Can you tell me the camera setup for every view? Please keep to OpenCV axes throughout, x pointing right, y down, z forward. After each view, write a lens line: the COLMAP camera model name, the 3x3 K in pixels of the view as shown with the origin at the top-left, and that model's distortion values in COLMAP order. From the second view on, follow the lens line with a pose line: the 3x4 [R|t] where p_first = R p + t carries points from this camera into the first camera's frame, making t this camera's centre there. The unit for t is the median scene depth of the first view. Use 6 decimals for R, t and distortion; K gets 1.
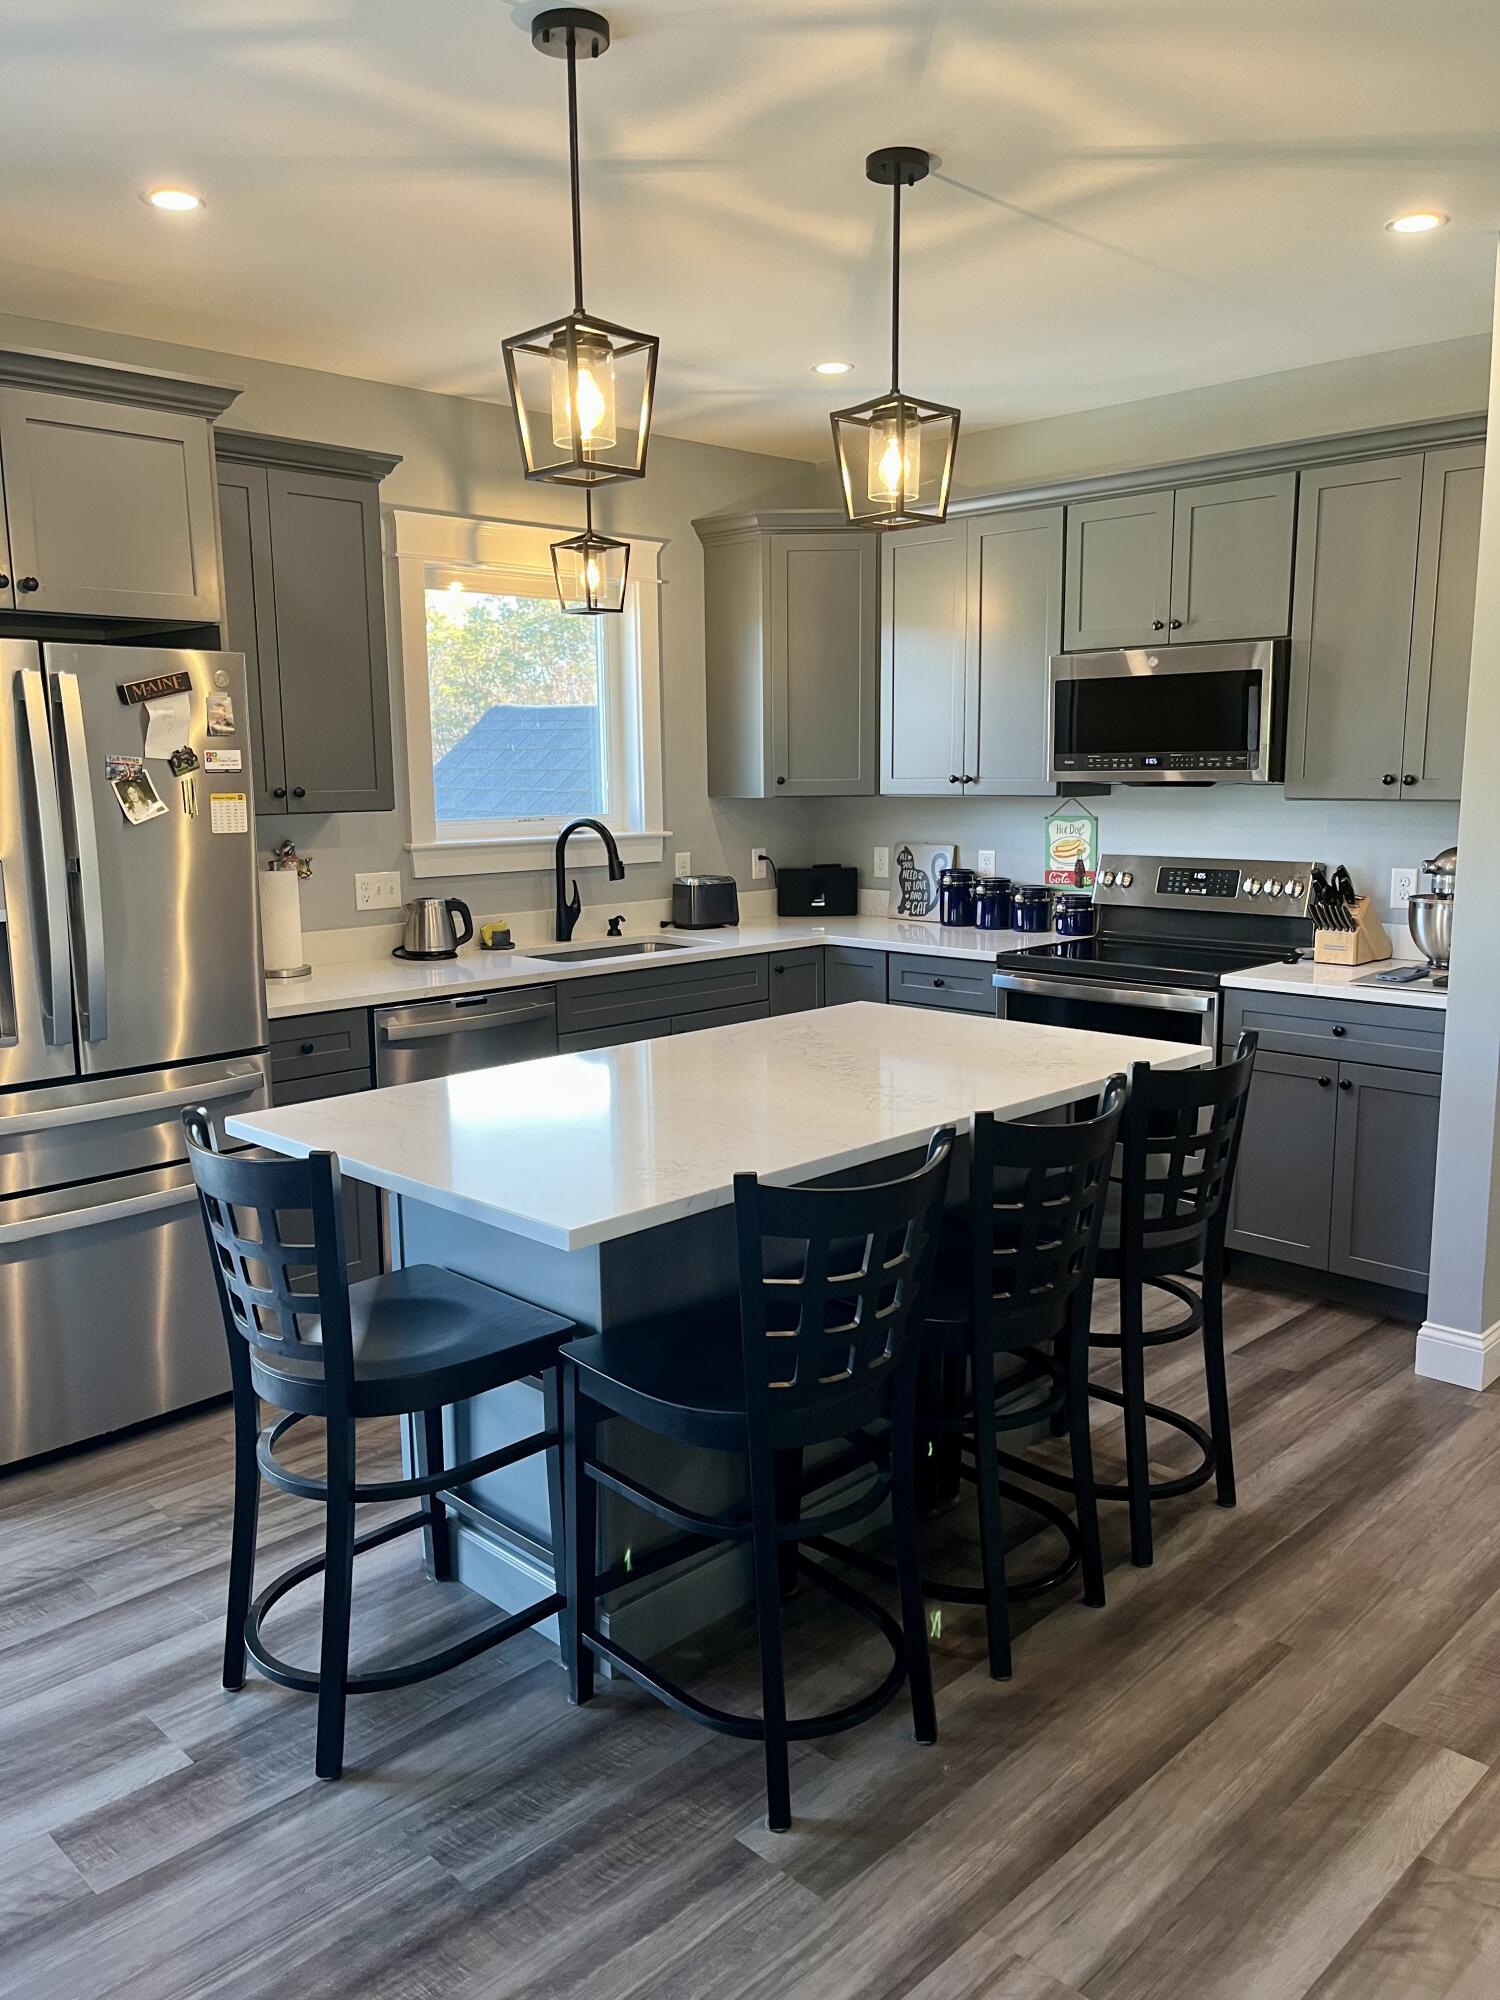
lens RADIAL K [[1504.8, 0, 730.1], [0, 1504.8, 1010.1], [0, 0, 1]] dist [0.000036, -0.001231]
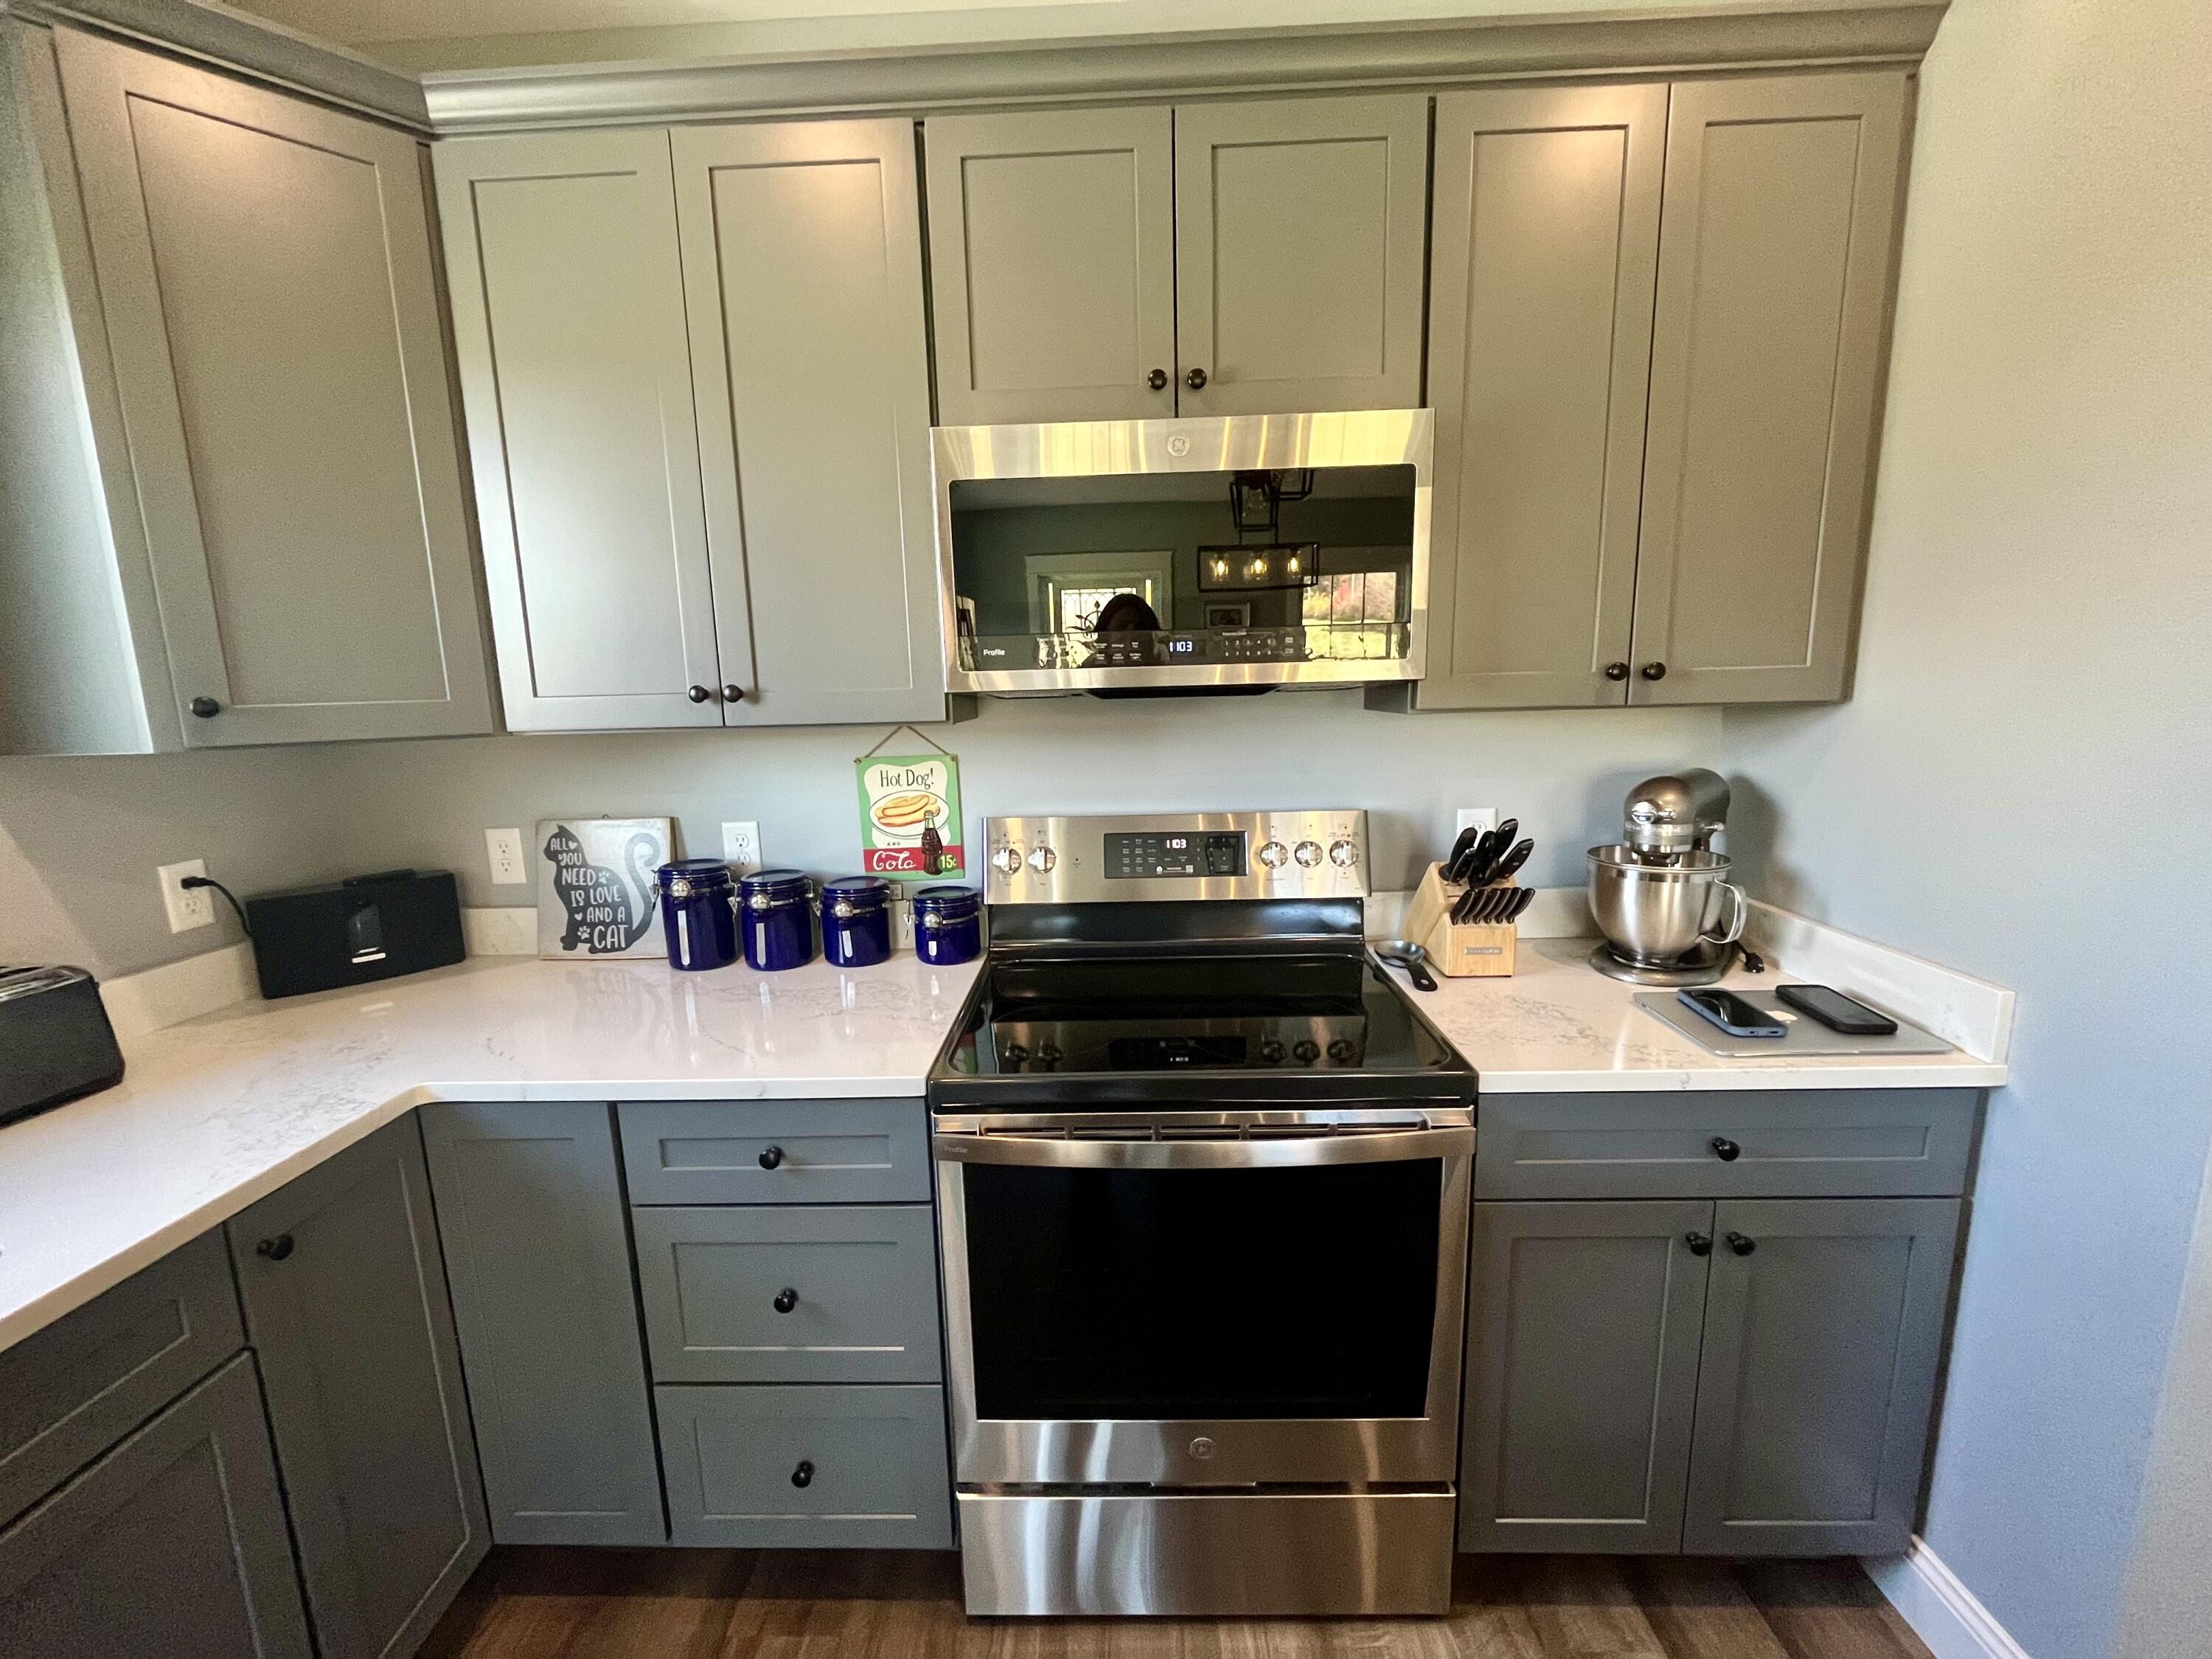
lens RADIAL K [[897.3, 0, 1101.2], [0, 897.3, 836.2], [0, 0, 1]] dist [-0.000025, 0.000160]
pose [[0.717289, -0.121022, 0.686185, 0.037174], [0.129649, 0.990784, 0.039217, -0.099957], [-0.684608, 0.060833, 0.726369, 0.684906]]
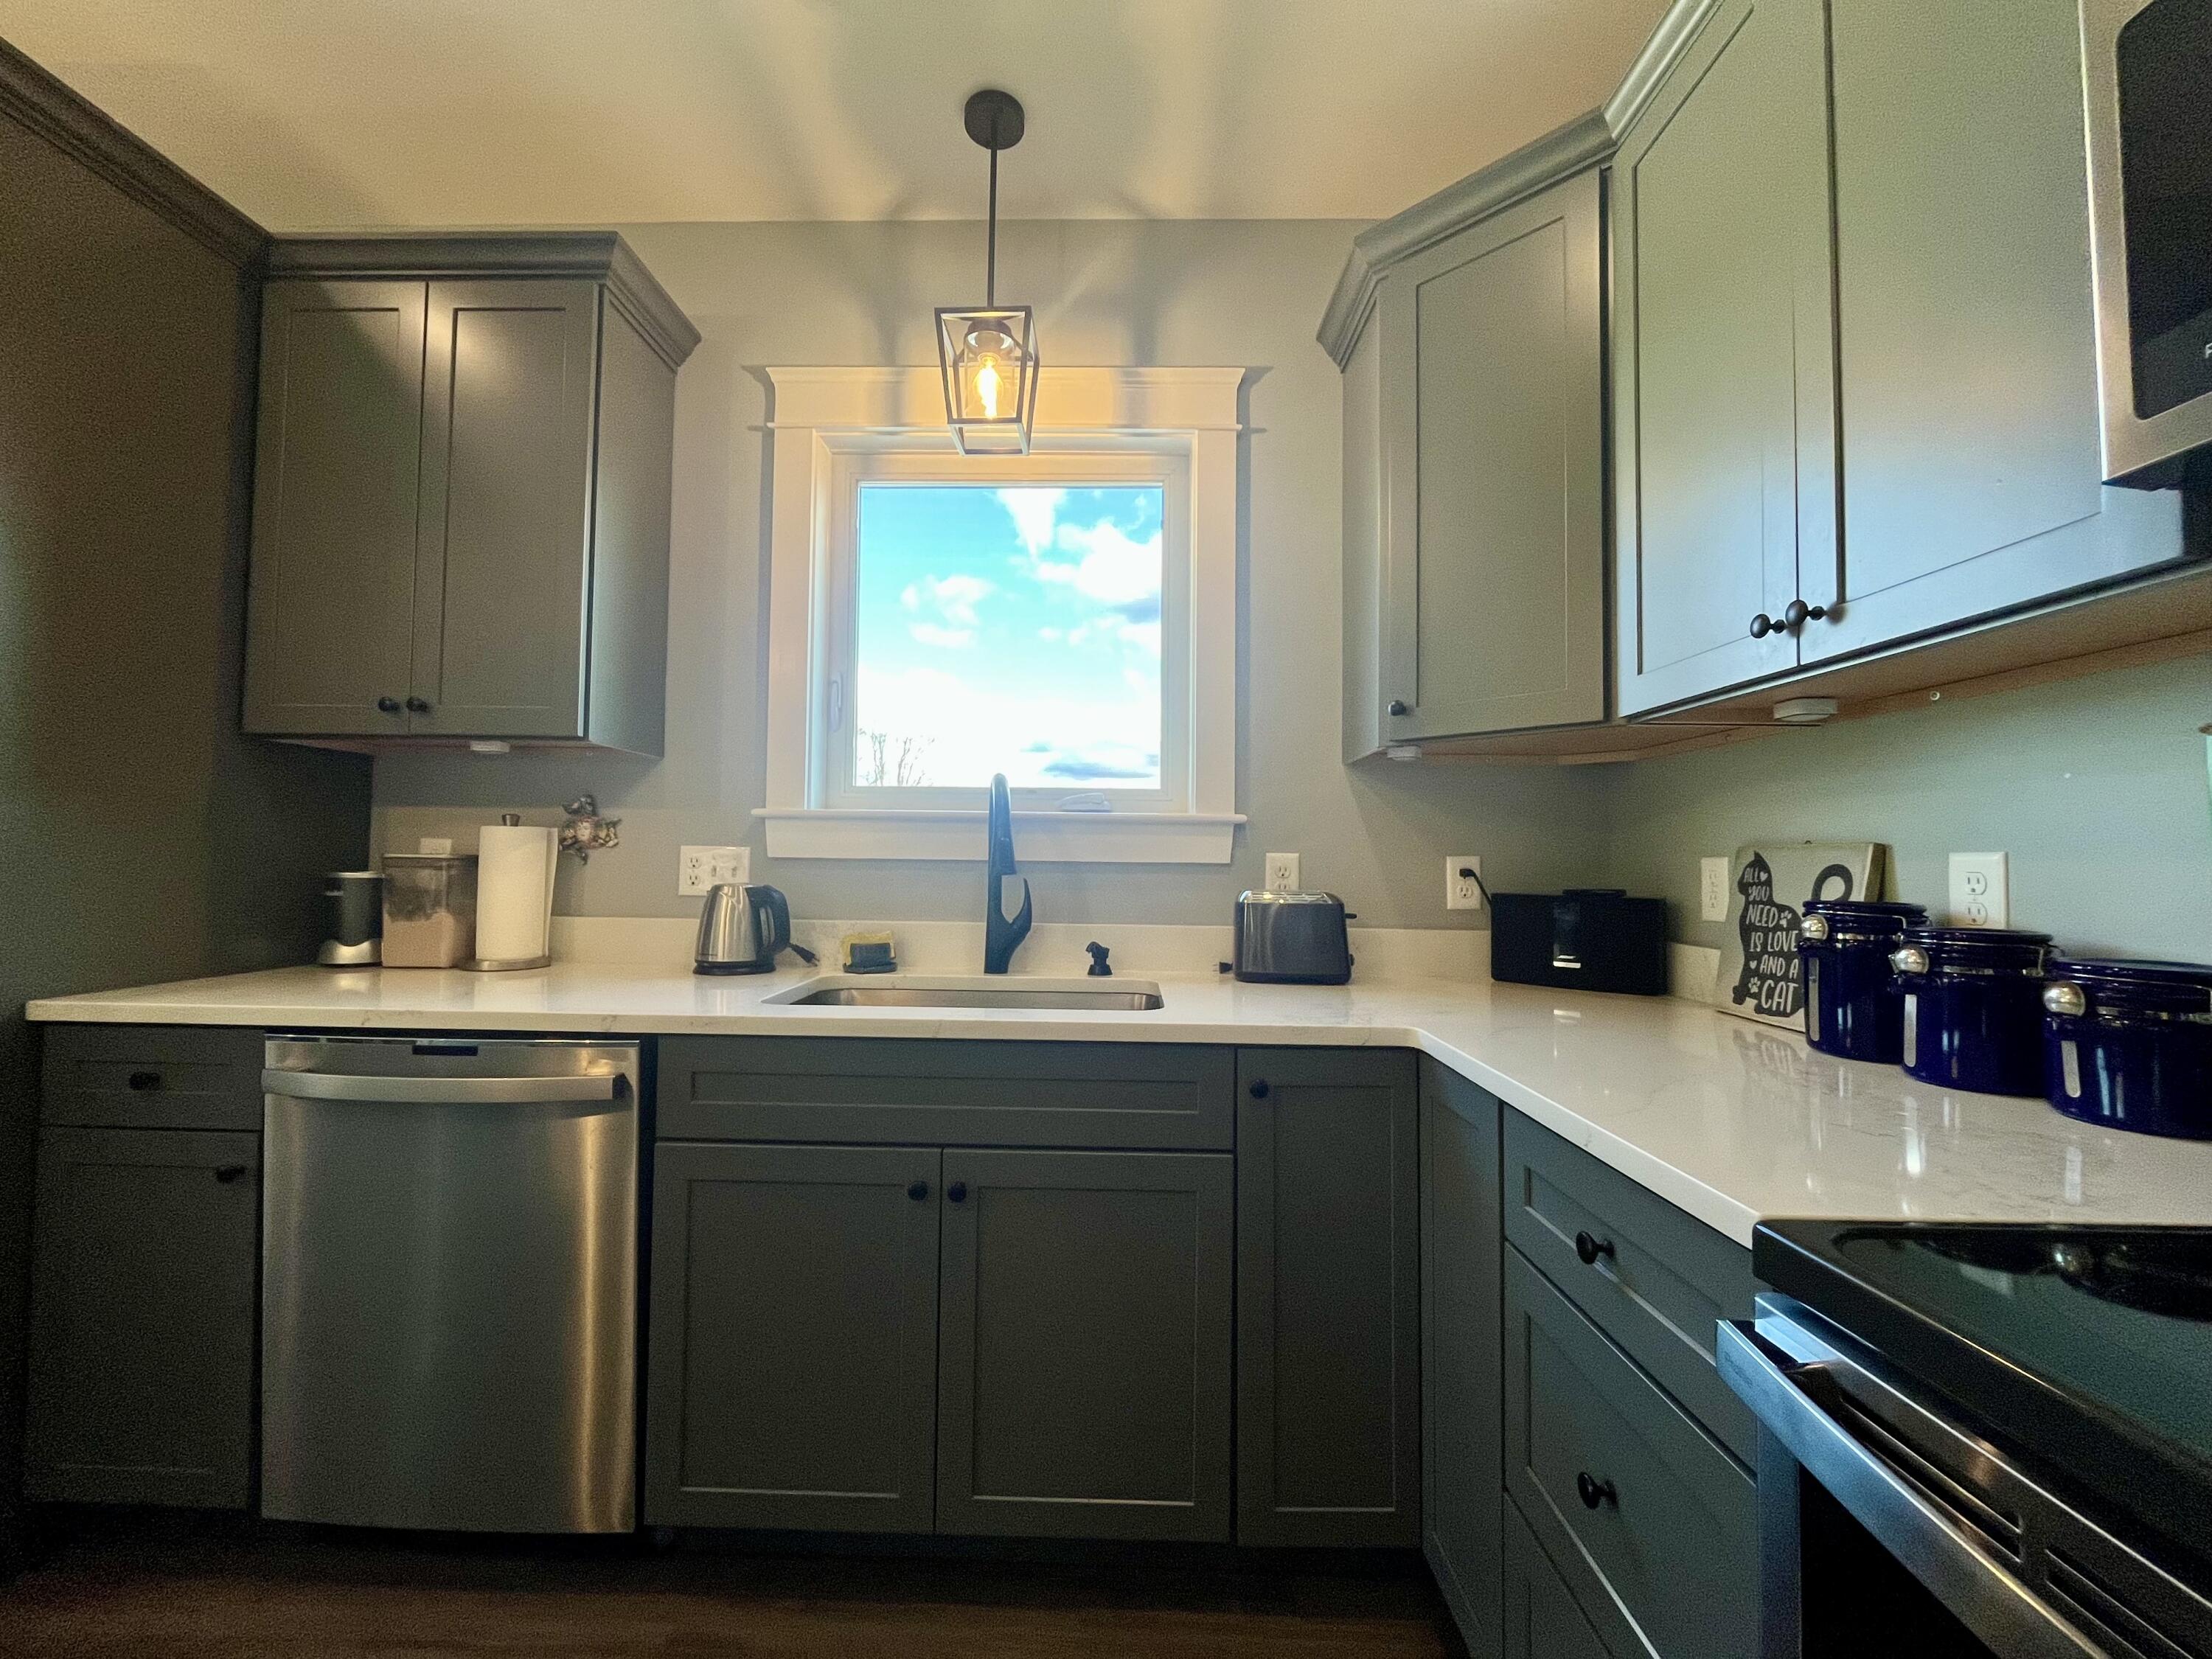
lens RADIAL K [[897.3, 0, 1098.3], [0, 897.3, 832.3], [0, 0, 1]] dist [-0.000025, 0.000160]
pose [[0.704511, -0.002621, -0.709689, 0.181077], [-0.136369, 0.980858, -0.138997, -0.055649], [0.696468, 0.194704, 0.690668, 0.736195]]
